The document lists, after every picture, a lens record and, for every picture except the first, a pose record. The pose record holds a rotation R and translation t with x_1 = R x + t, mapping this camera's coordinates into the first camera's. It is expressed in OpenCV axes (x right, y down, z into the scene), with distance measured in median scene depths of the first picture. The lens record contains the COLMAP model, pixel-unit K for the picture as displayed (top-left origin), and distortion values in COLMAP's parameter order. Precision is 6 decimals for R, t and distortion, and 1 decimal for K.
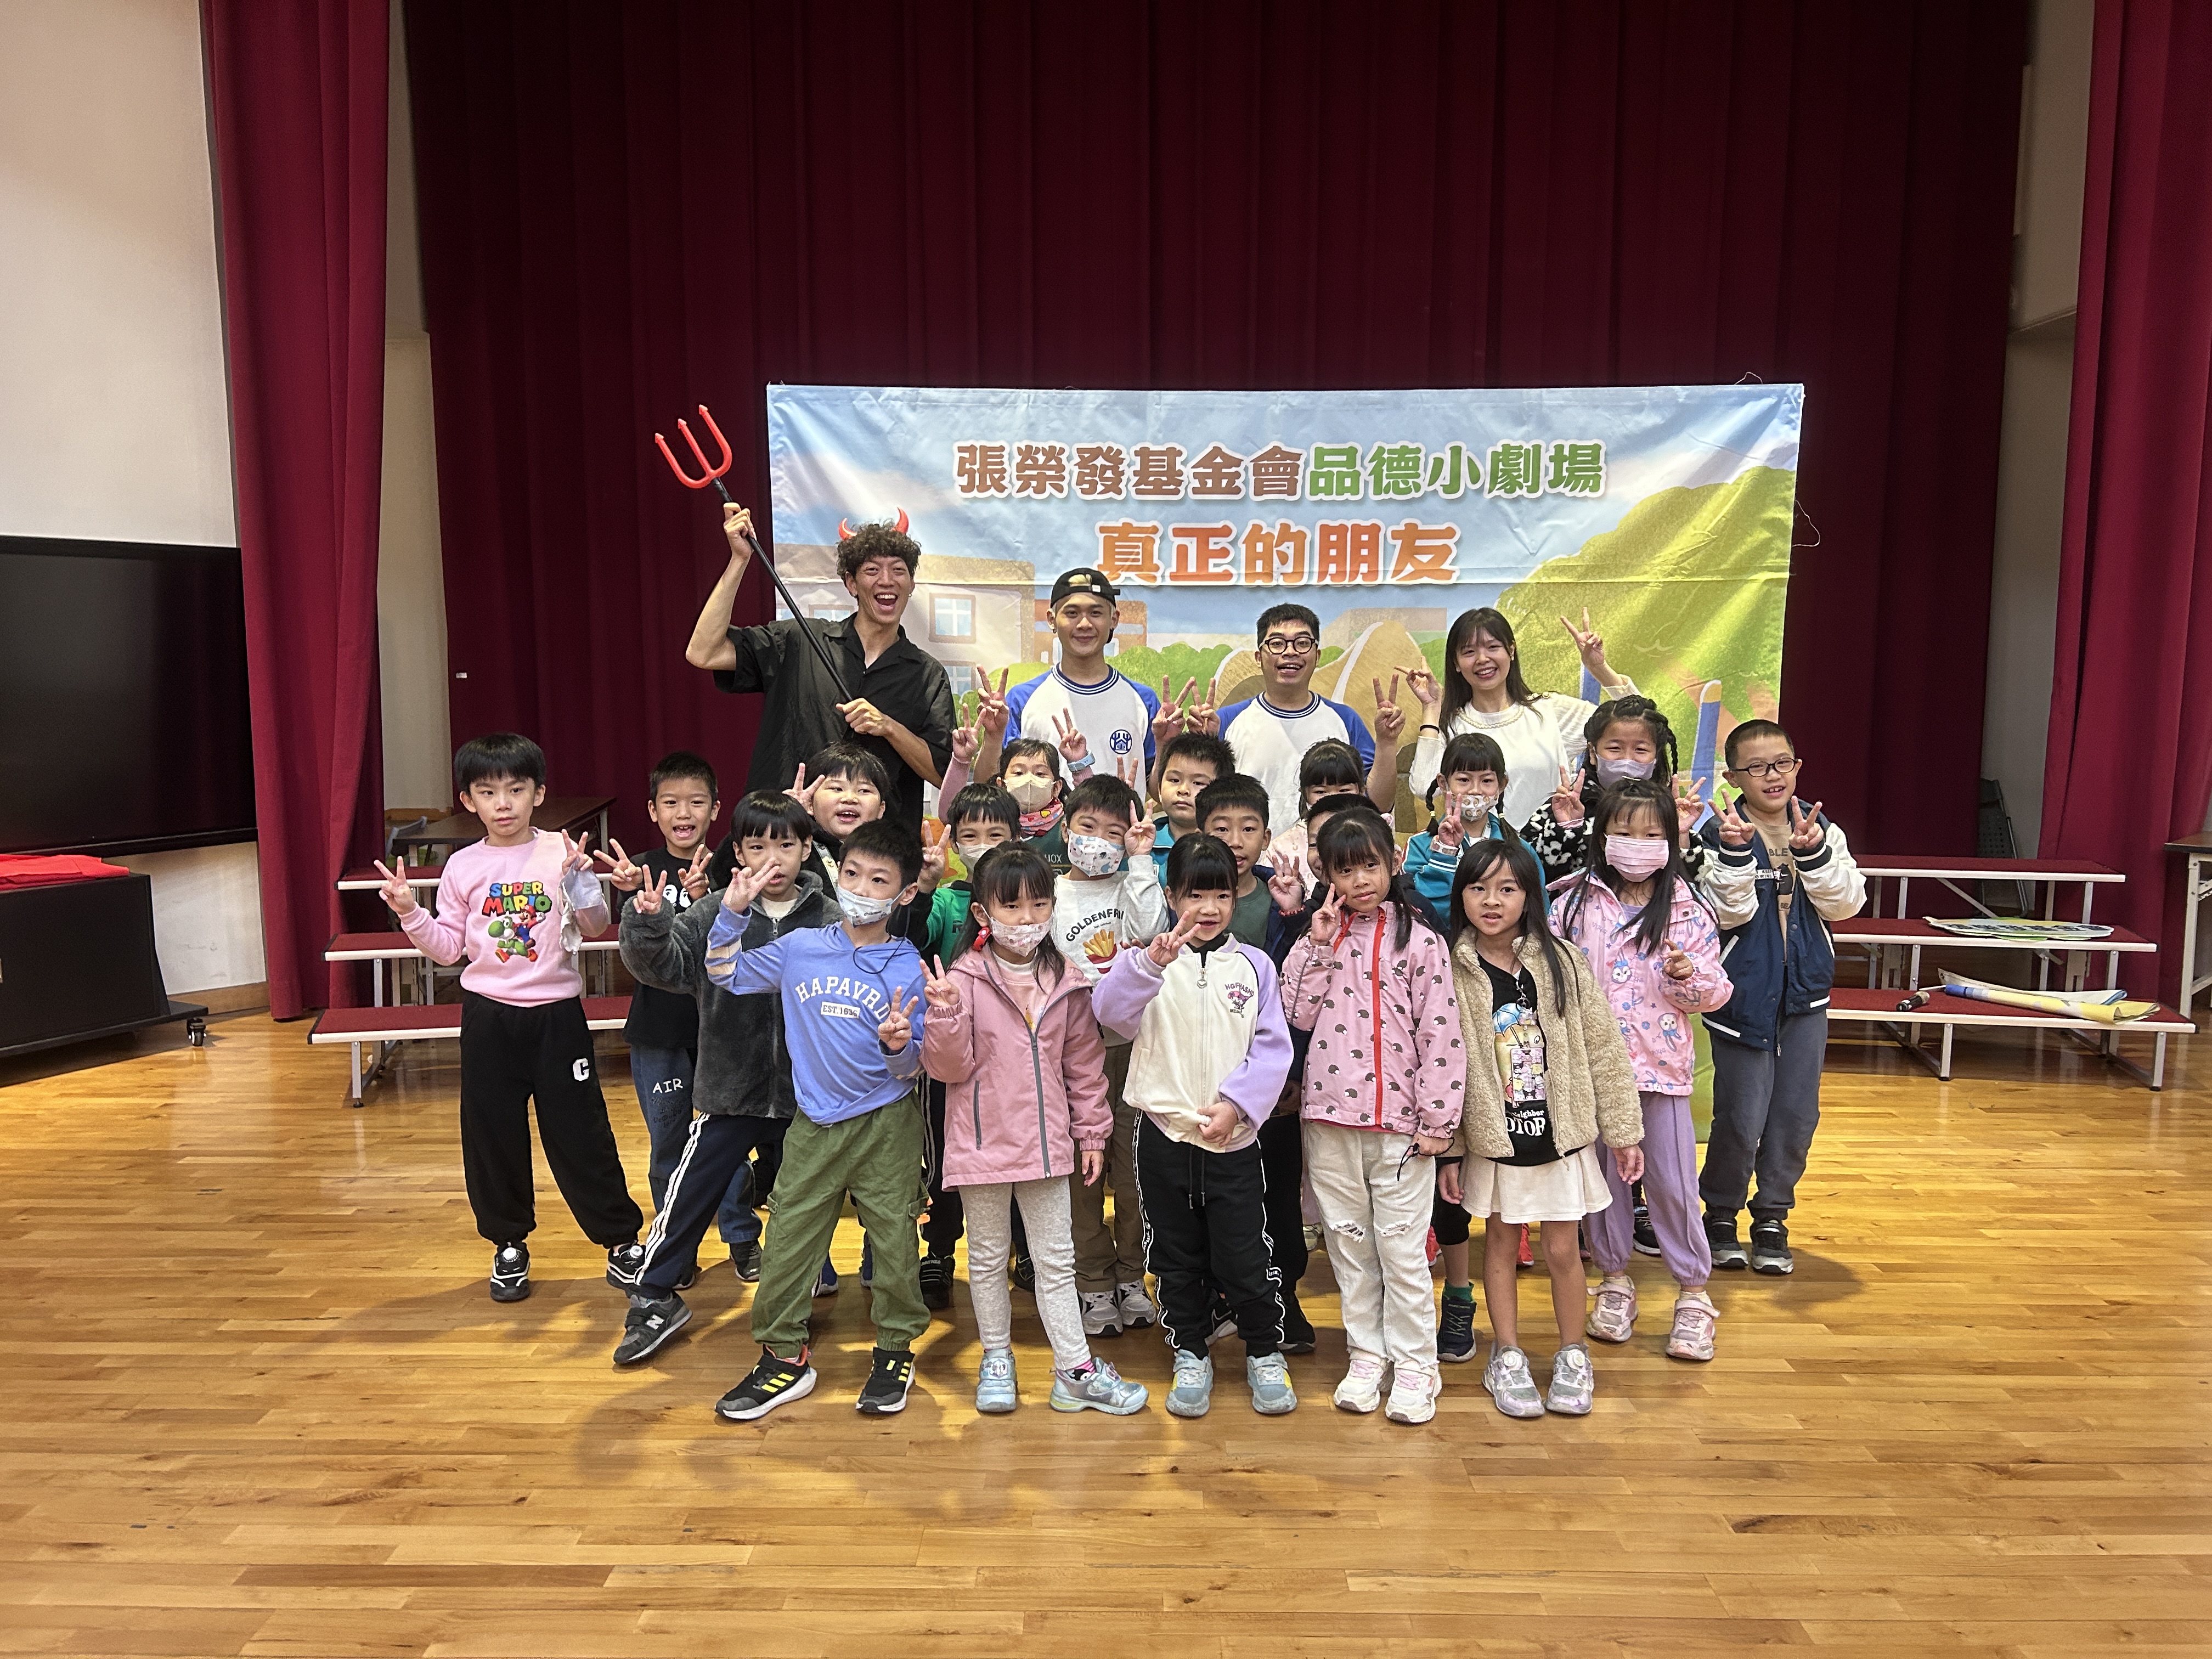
lens RADIAL K [[1656.2, 0, 1100.3], [0, 1656.2, 859.4], [0, 0, 1]] dist [0.059538, -0.069832]
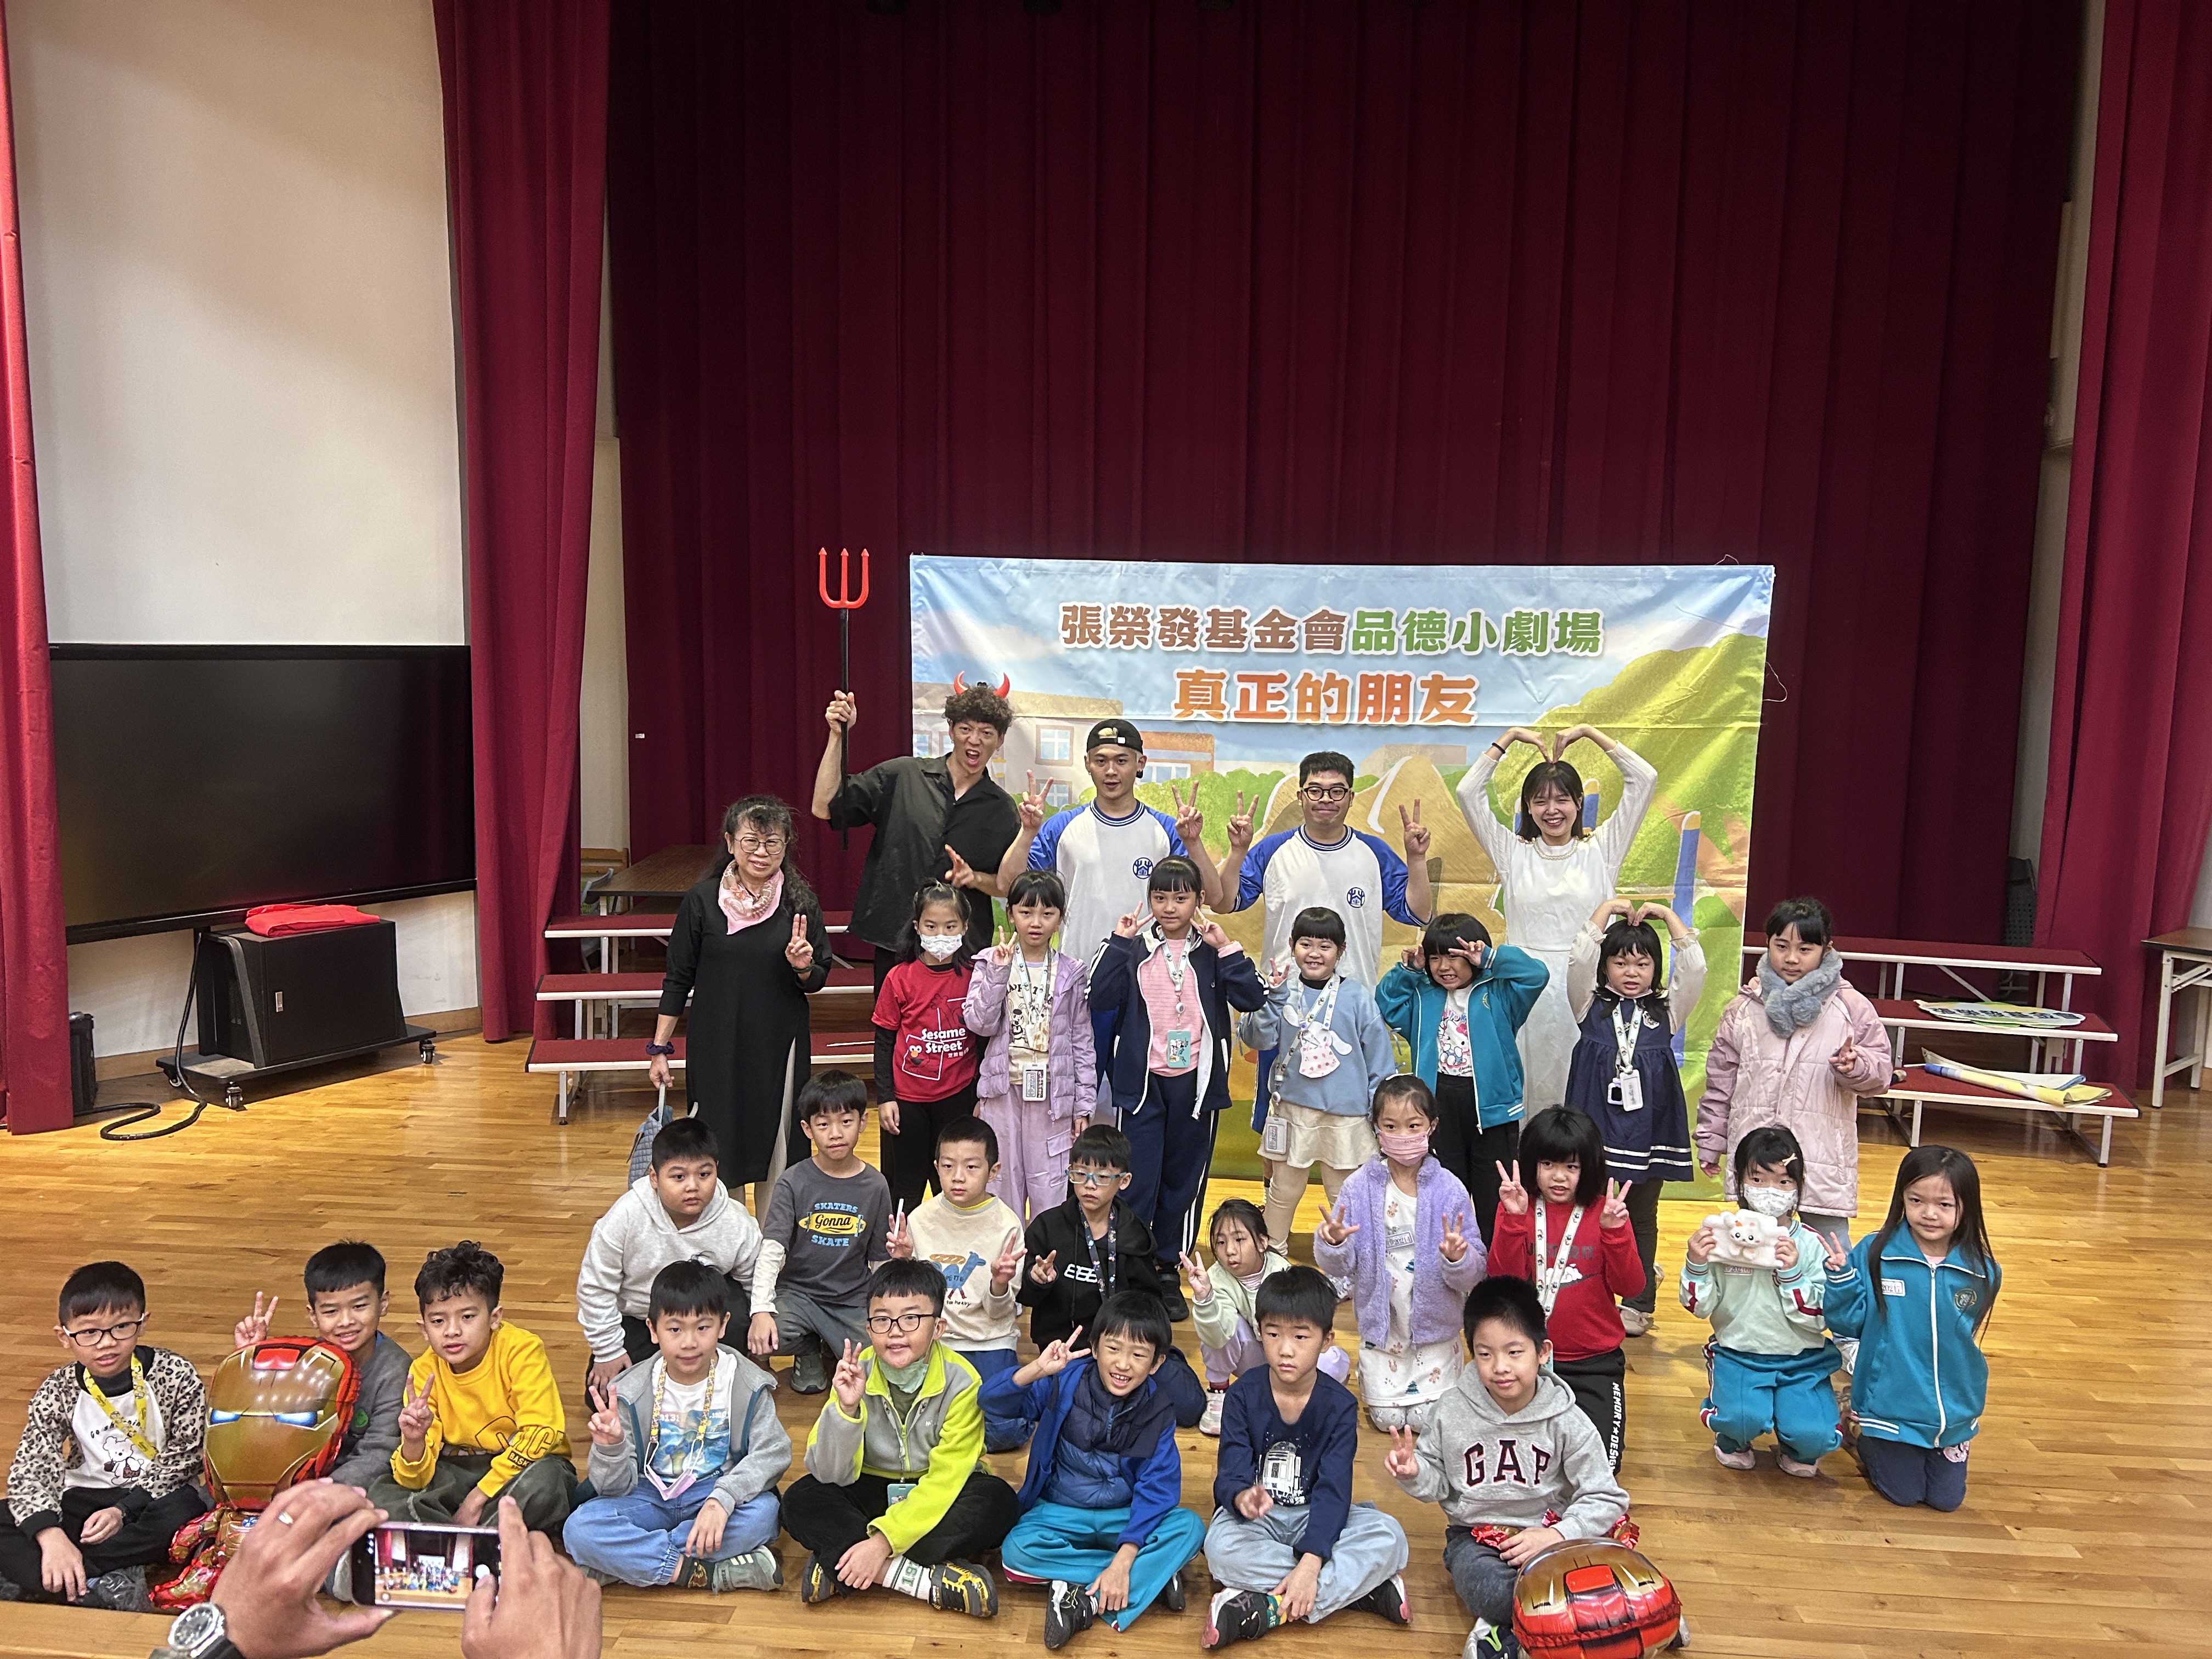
lens RADIAL K [[1656.2, 0, 1100.3], [0, 1656.2, 859.3], [0, 0, 1]] dist [0.059538, -0.069832]
pose [[0.997024, 0.024377, -0.073131, 0.035632], [-0.024053, 0.999697, 0.005313, -0.069940], [0.073238, -0.003538, 0.997308, -0.211914]]
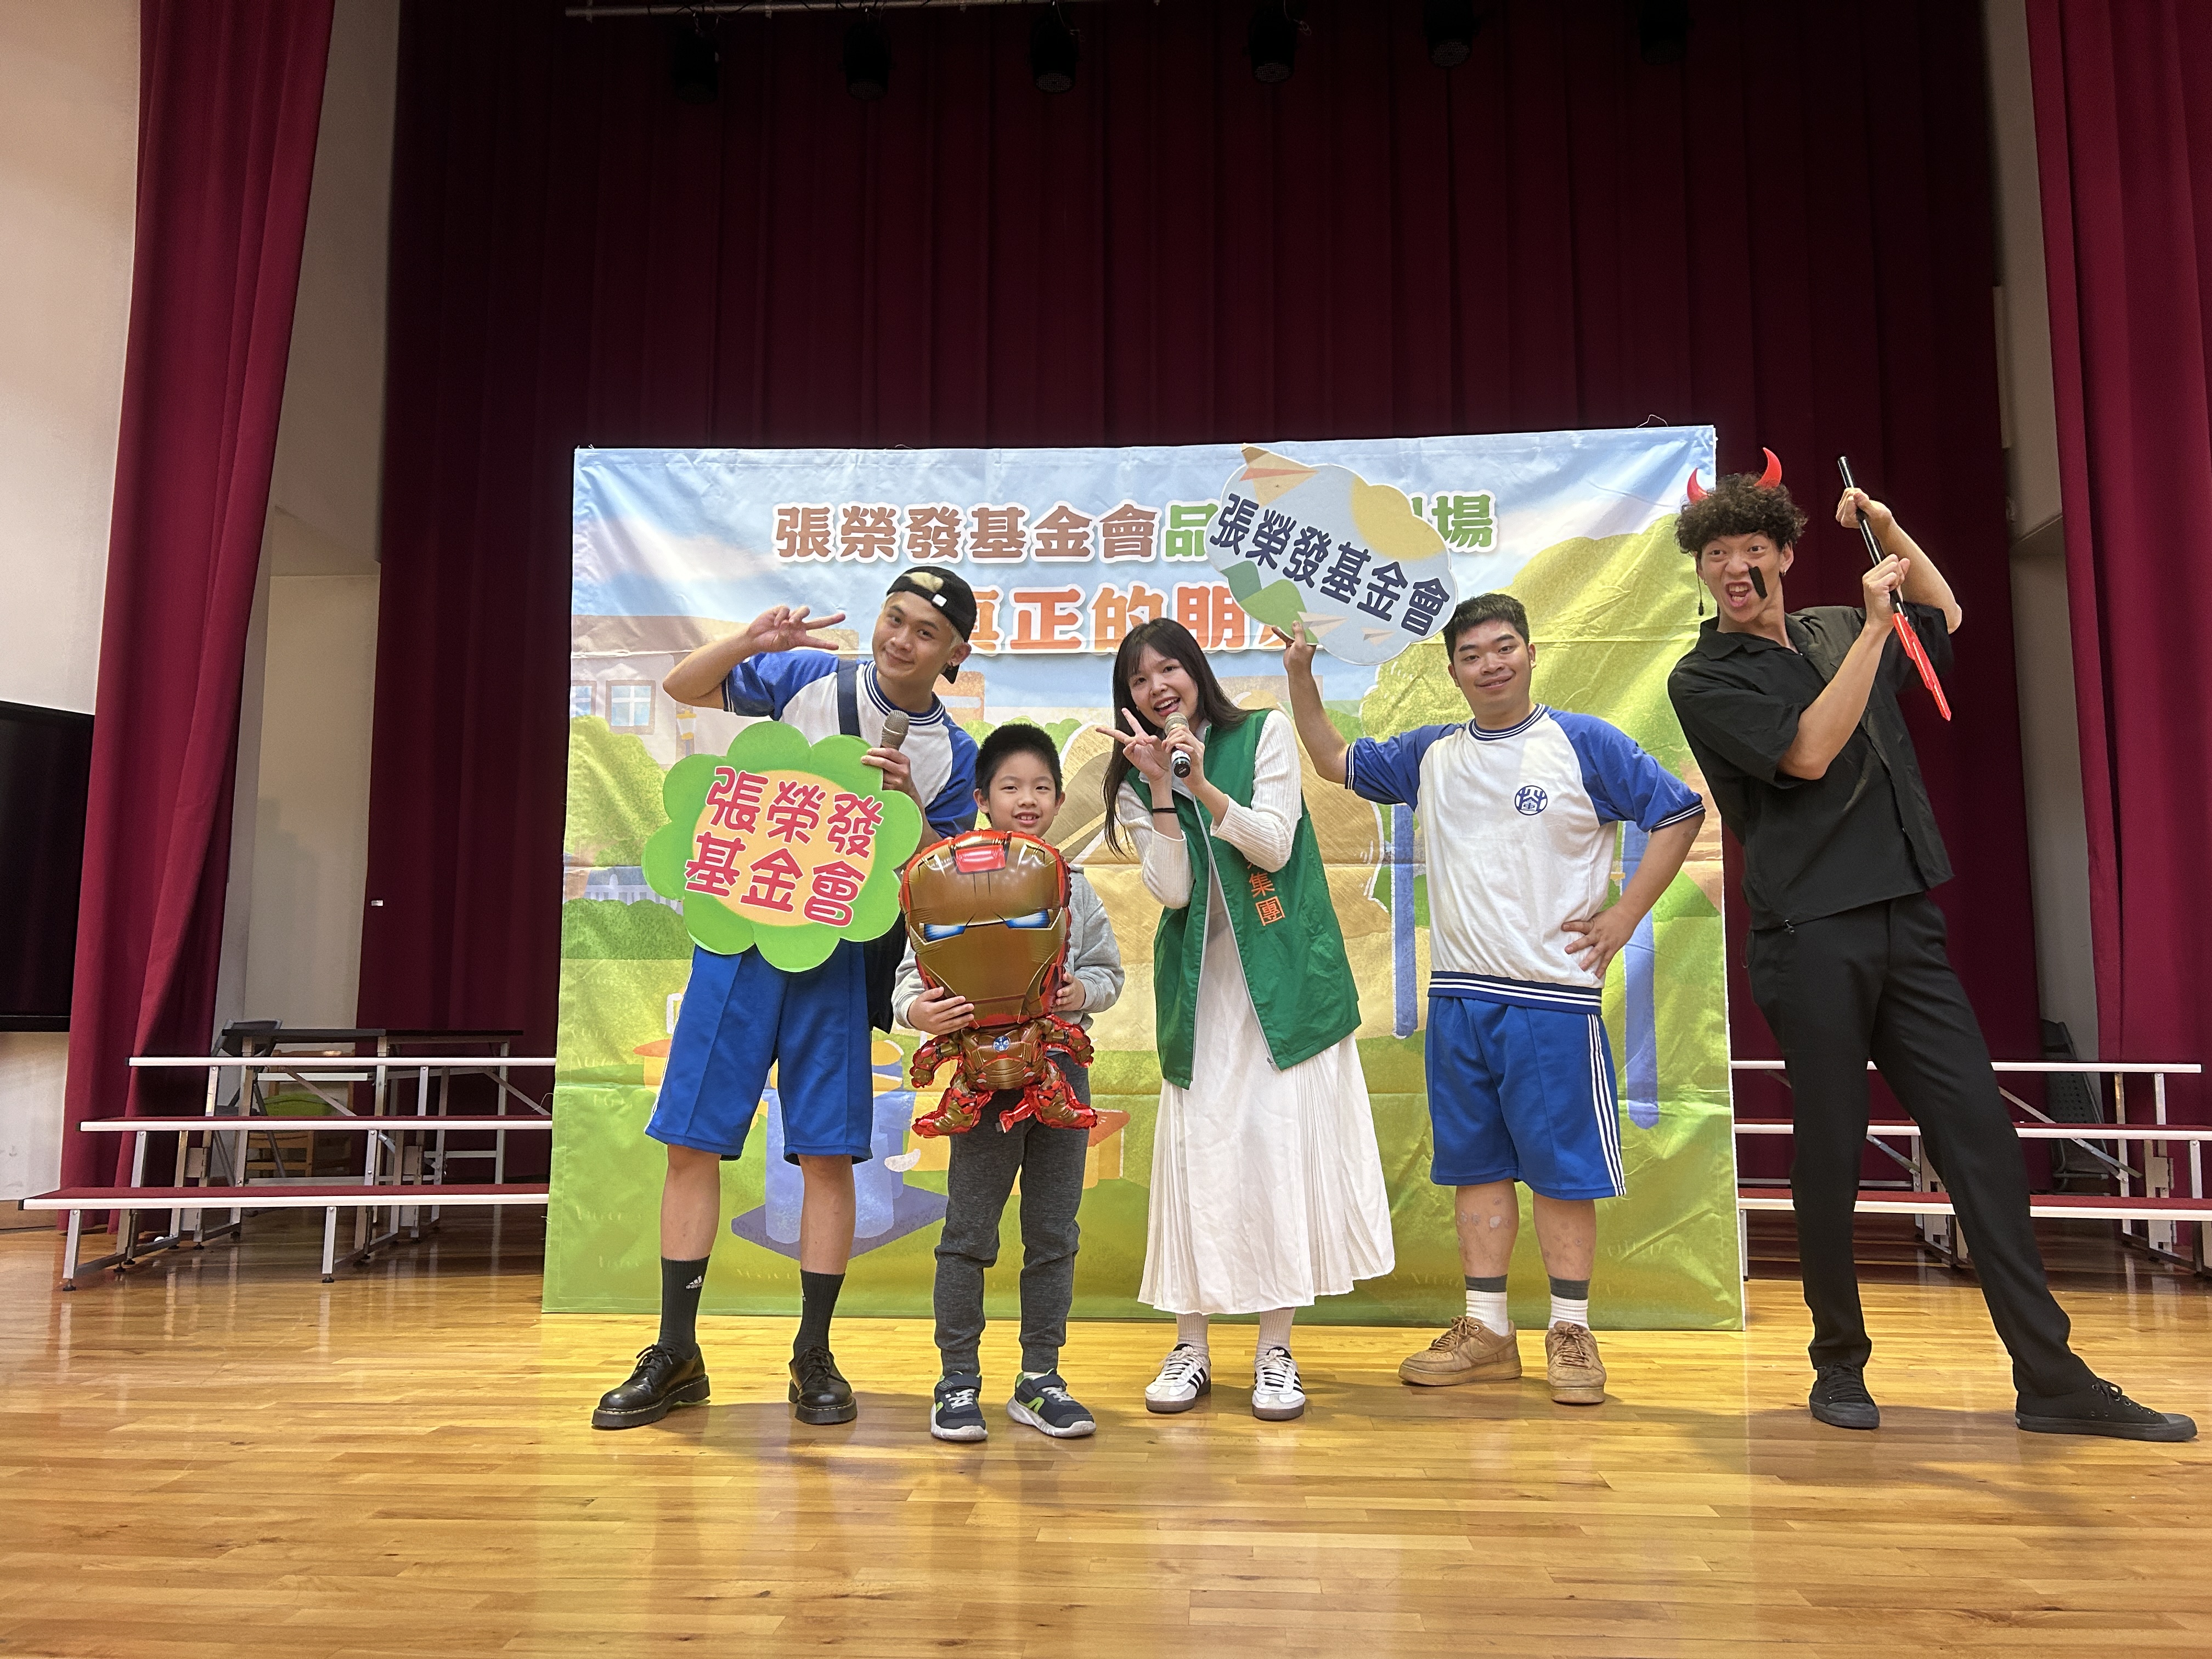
lens RADIAL K [[1656.2, 0, 1115.6], [0, 1656.2, 851.6], [0, 0, 1]] dist [0.059538, -0.069832]
pose [[0.998861, -0.001502, -0.047687, 0.141446], [-0.009939, 0.971028, -0.238759, 0.148339], [0.046664, 0.238961, 0.969907, 0.172820]]
